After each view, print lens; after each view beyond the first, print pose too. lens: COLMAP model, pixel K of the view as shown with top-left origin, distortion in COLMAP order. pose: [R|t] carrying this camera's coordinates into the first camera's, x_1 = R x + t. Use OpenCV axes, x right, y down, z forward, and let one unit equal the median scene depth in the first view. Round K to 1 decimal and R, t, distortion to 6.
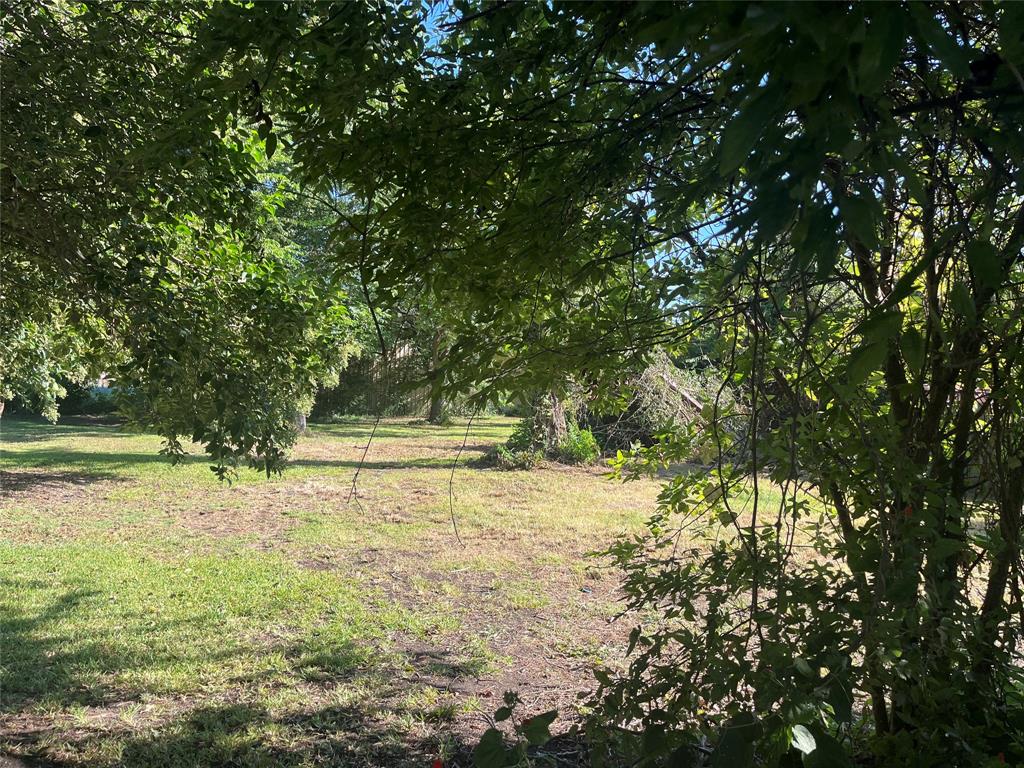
lens RADIAL K [[777.7, 0, 514.1], [0, 777.7, 380.3], [0, 0, 1]] dist [0.072455, -0.092288]
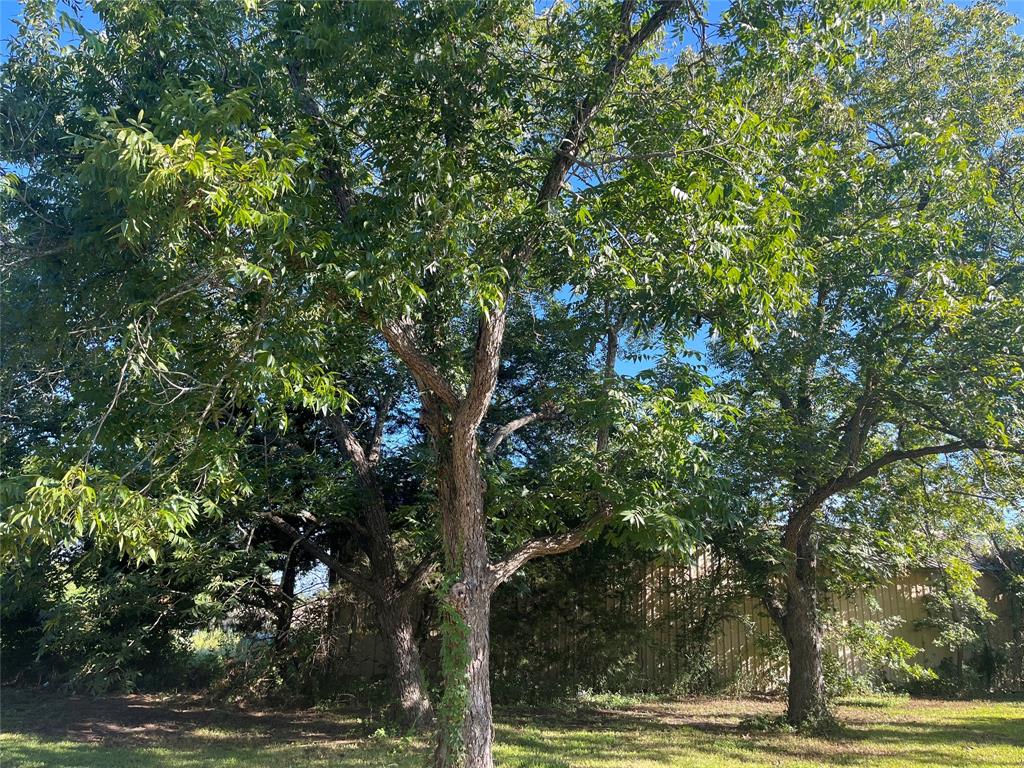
lens RADIAL K [[777.7, 0, 515.7], [0, 777.7, 377.8], [0, 0, 1]] dist [0.072455, -0.092288]
pose [[0.953199, -0.091586, -0.288139, -0.096929], [0.003473, 0.956270, -0.292464, -0.003888], [0.302325, 0.277776, 0.911834, 0.428457]]
